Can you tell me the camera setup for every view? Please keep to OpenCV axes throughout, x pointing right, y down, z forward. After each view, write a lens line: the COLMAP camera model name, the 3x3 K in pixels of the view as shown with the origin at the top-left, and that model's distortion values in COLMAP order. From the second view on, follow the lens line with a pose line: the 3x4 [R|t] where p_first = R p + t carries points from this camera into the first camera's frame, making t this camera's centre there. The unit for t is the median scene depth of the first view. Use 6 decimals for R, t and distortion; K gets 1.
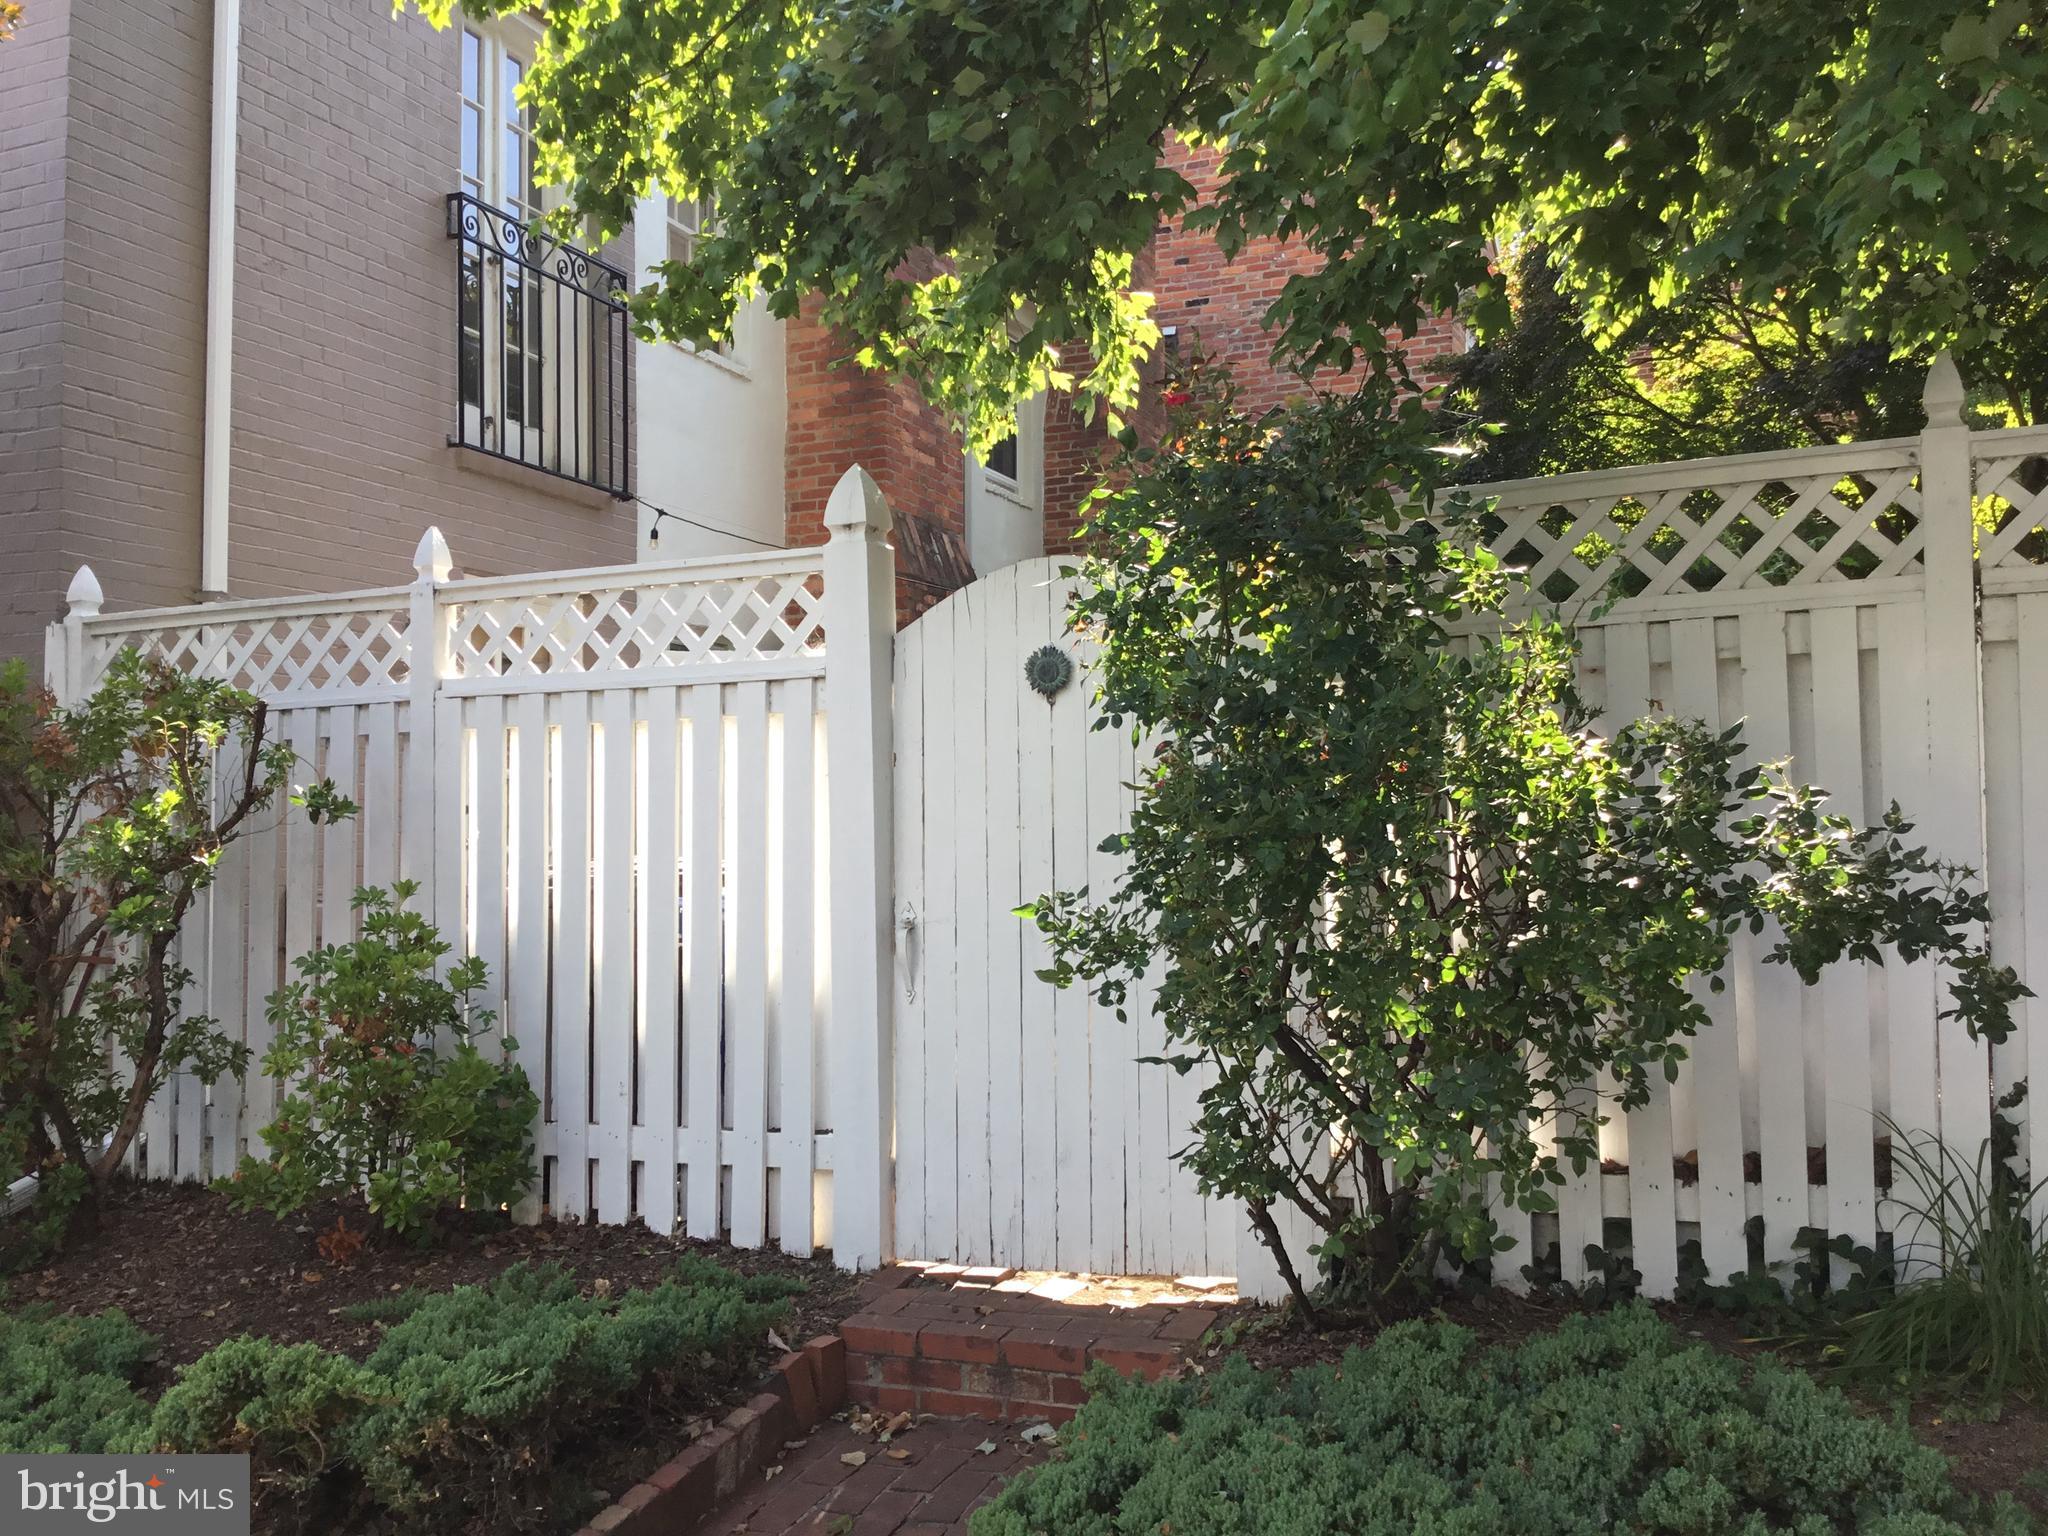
lens RADIAL K [[1850.6, 0, 1015.1], [0, 1850.6, 757.4], [0, 0, 1]] dist [0.136470, -0.264919]
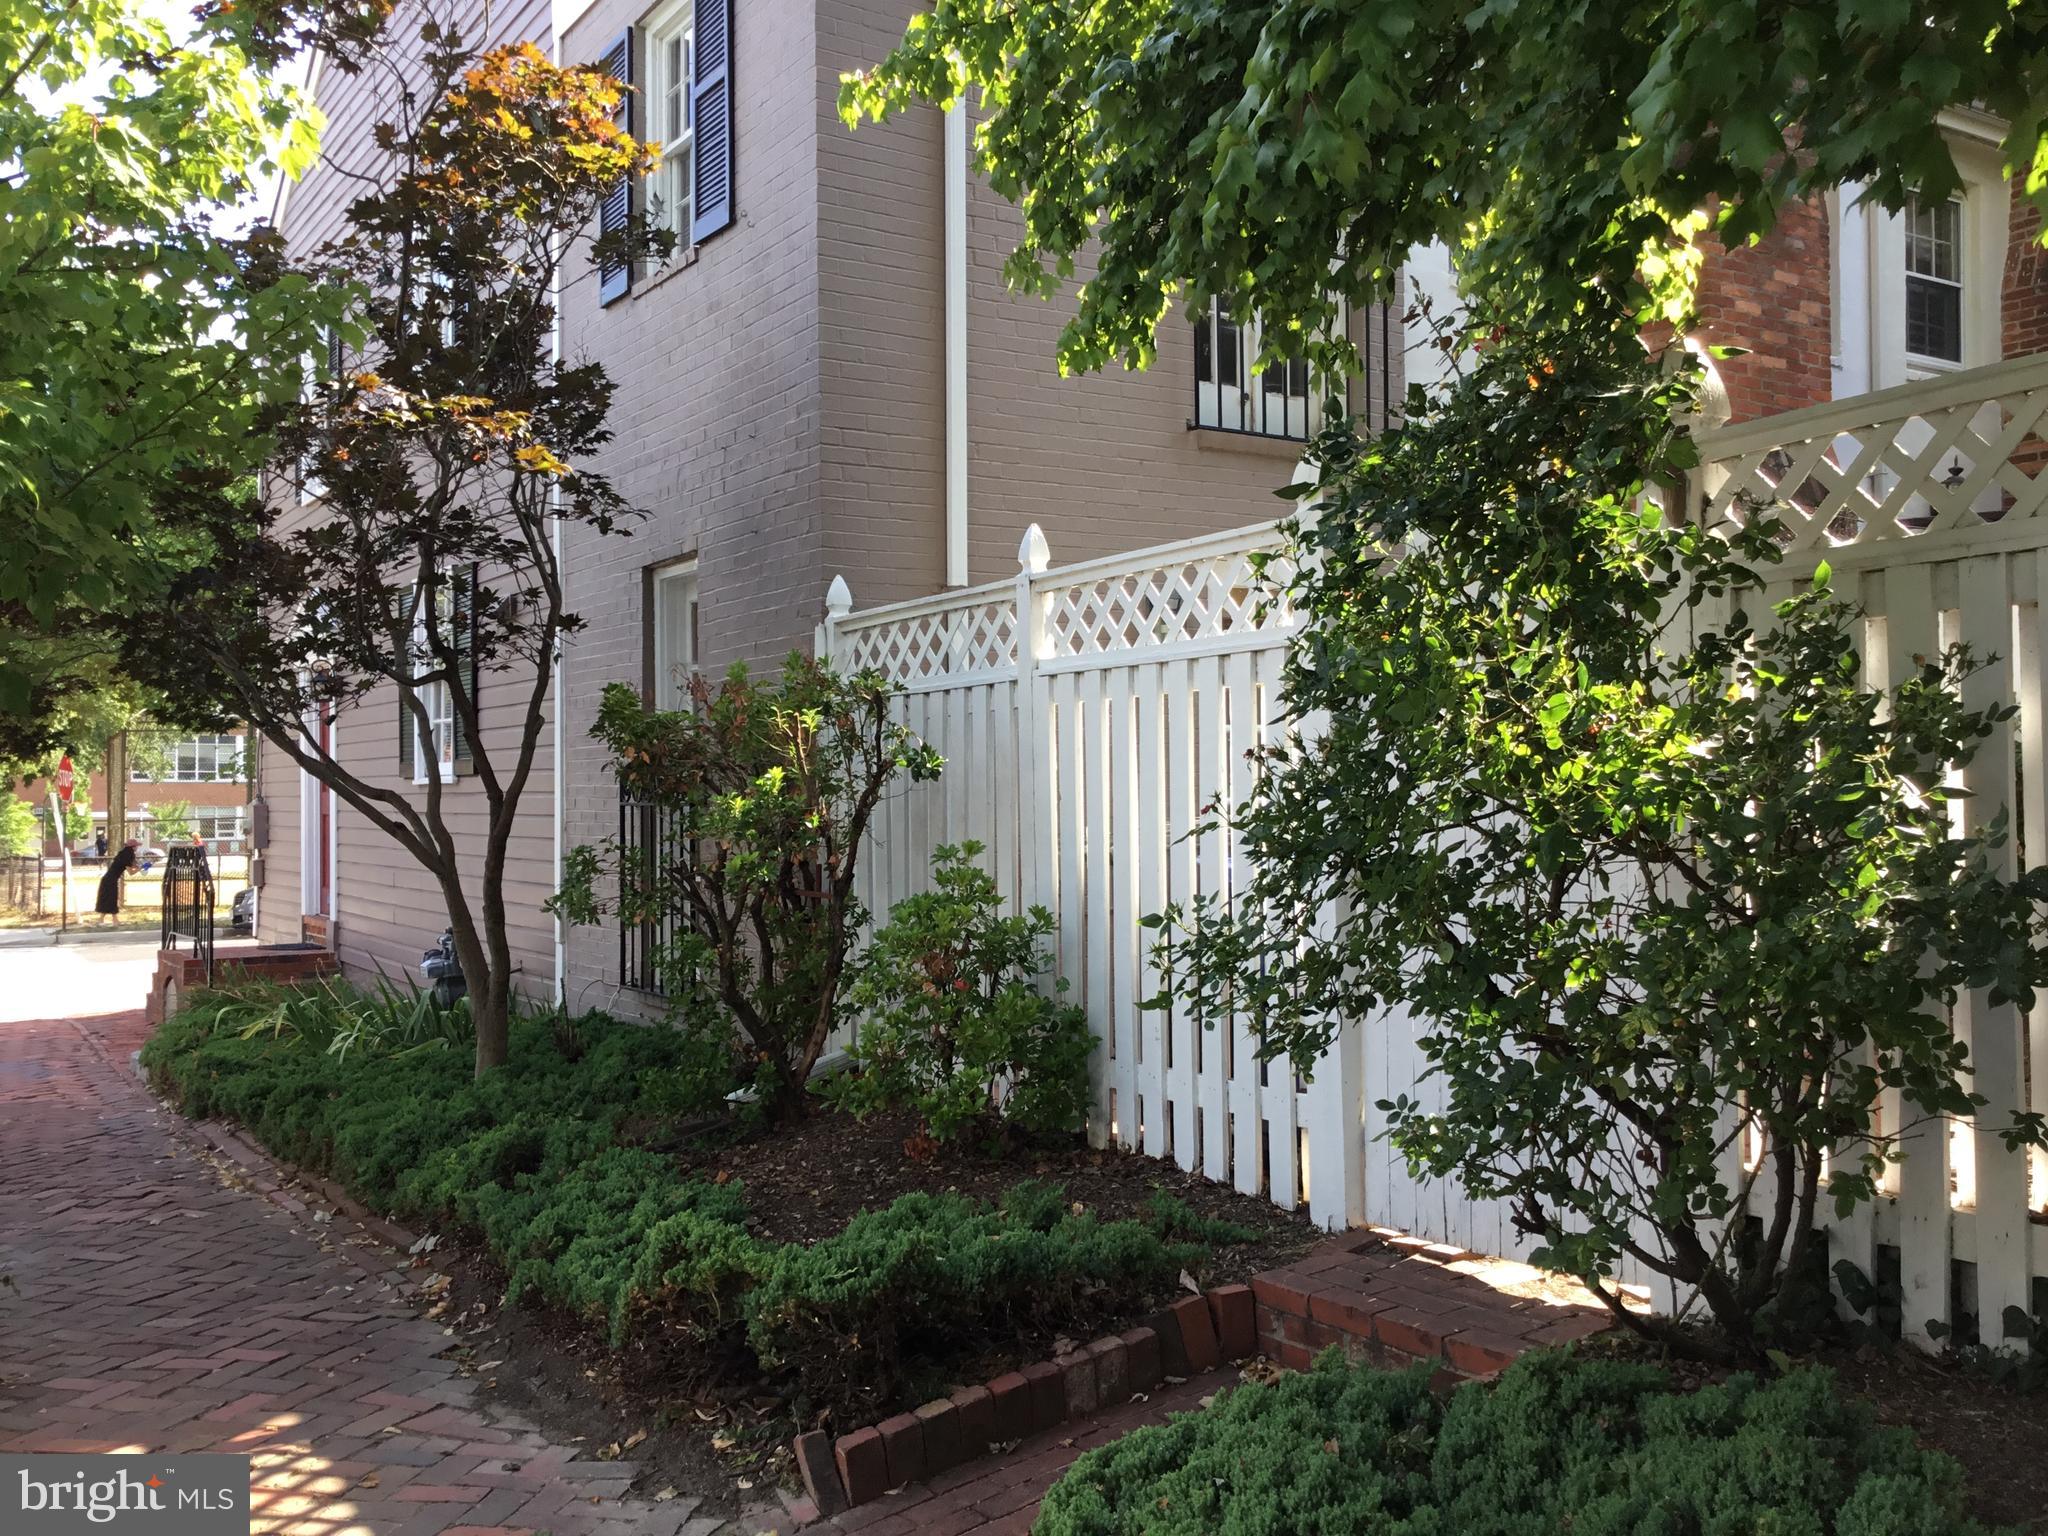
lens RADIAL K [[1850.6, 0, 1015.1], [0, 1850.6, 757.4], [0, 0, 1]] dist [0.136470, -0.264919]
pose [[0.832558, -0.012562, -0.553795, 0.328328], [0.034036, 0.999014, 0.028507, -0.016864], [0.552891, -0.042583, 0.832165, 0.064667]]
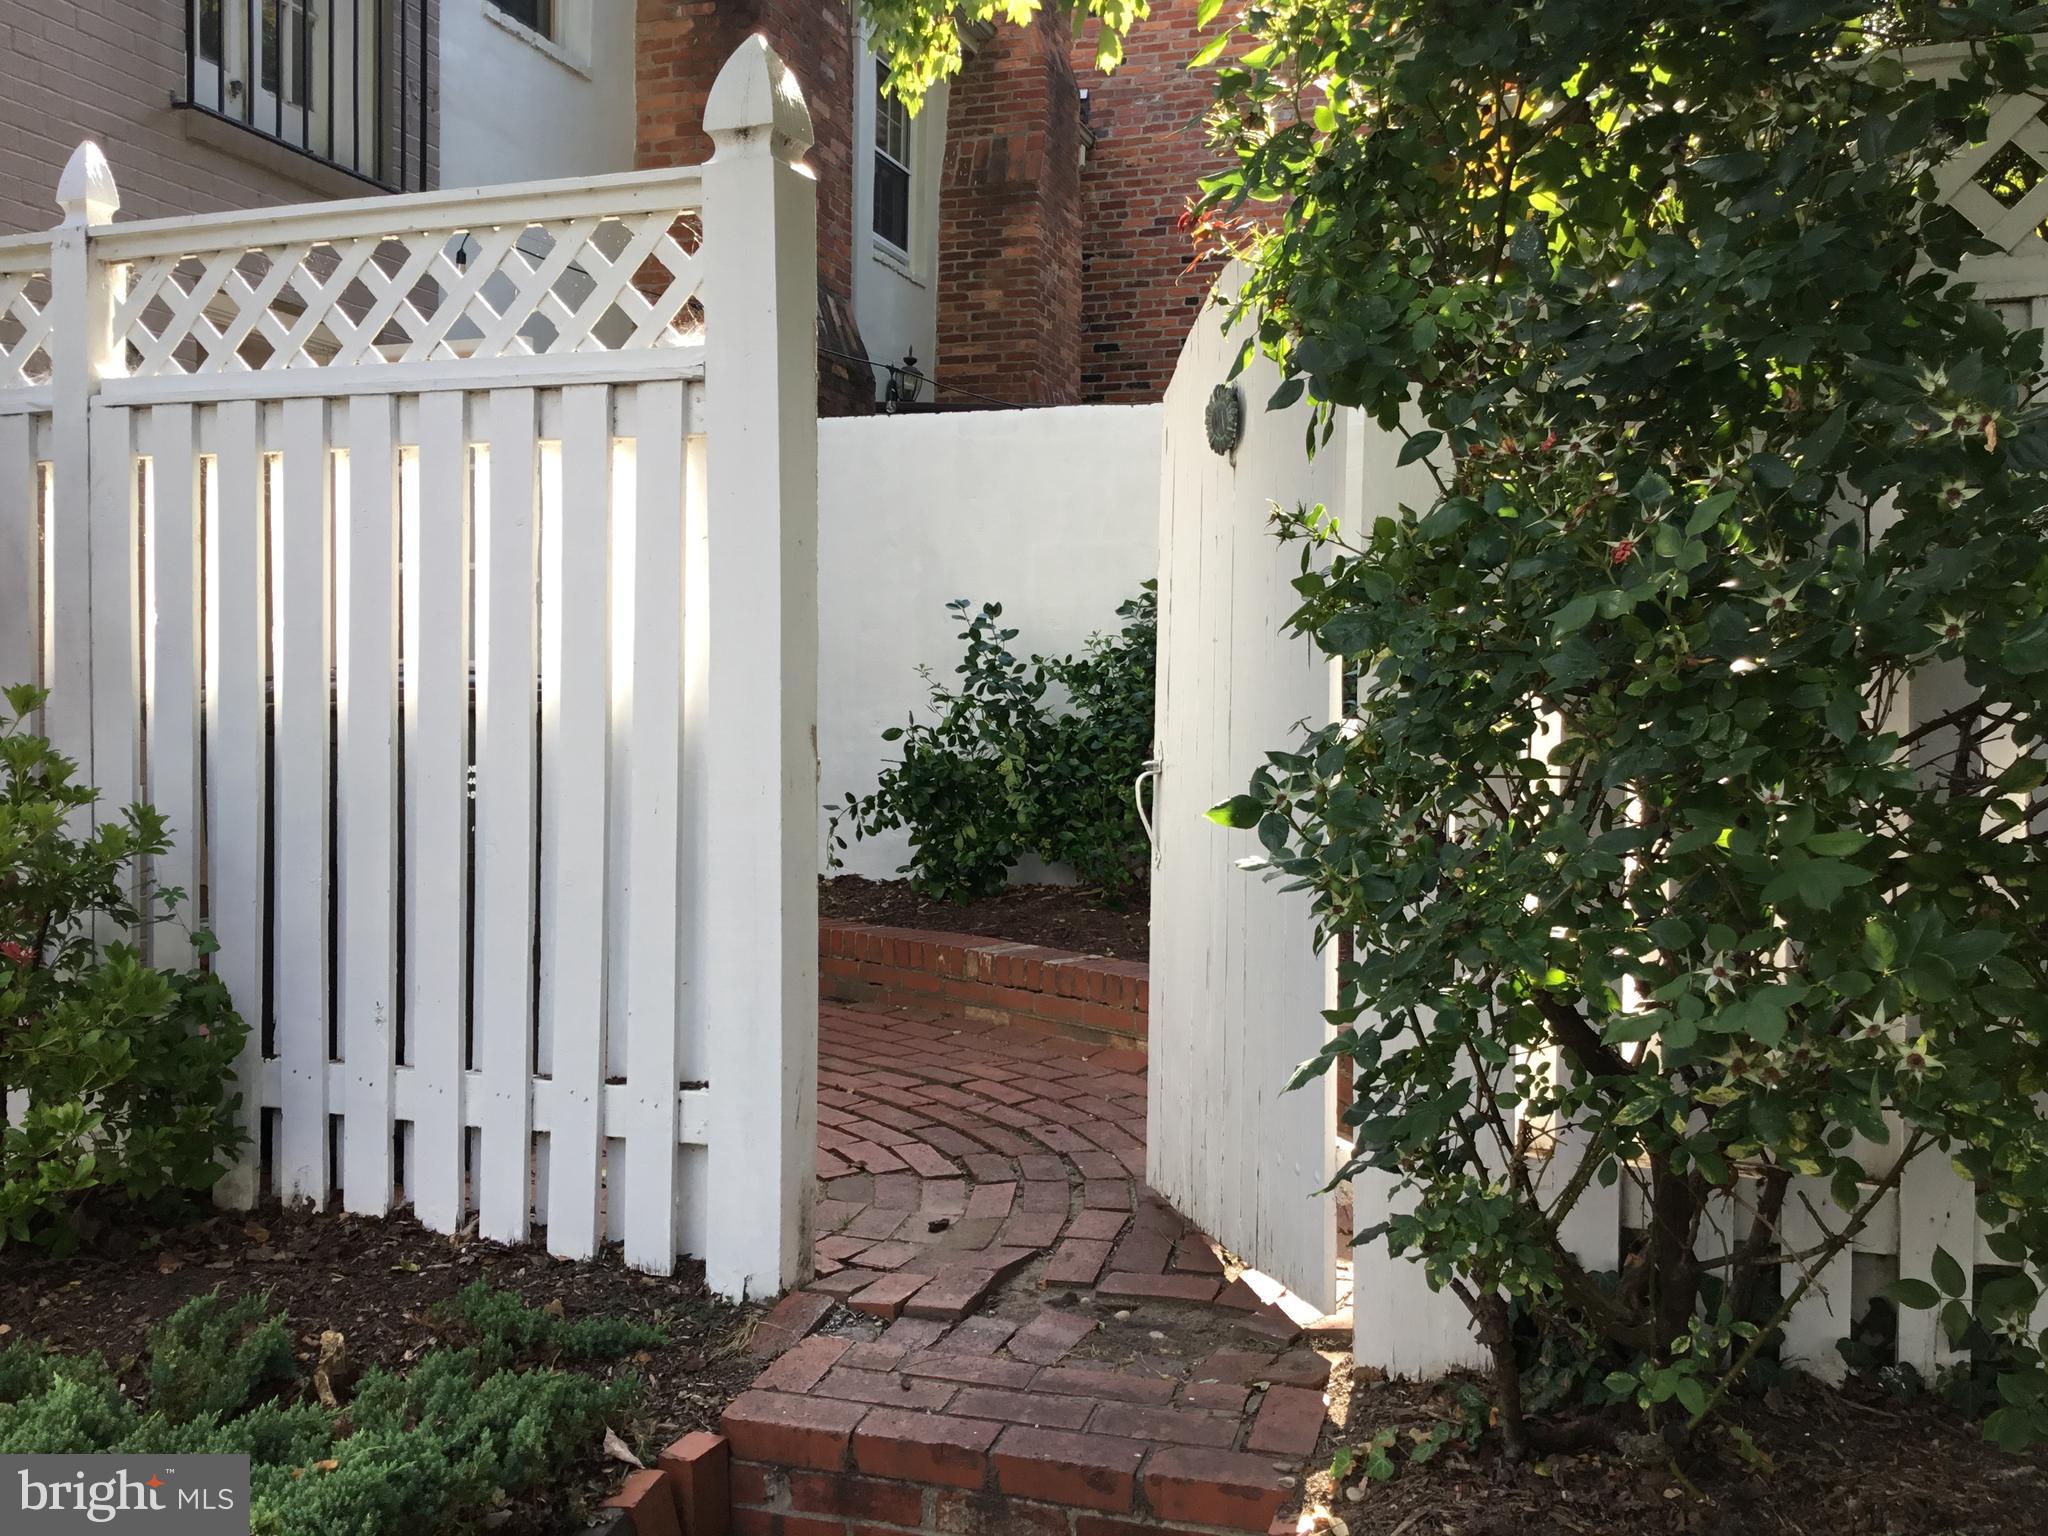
lens RADIAL K [[1850.6, 0, 1015.1], [0, 1850.6, 757.4], [0, 0, 1]] dist [0.136470, -0.264919]
pose [[0.996347, 0.019939, 0.083031, -0.046203], [-0.026774, 0.996269, 0.082043, 0.029445], [-0.081085, -0.083966, 0.993164, 0.345102]]
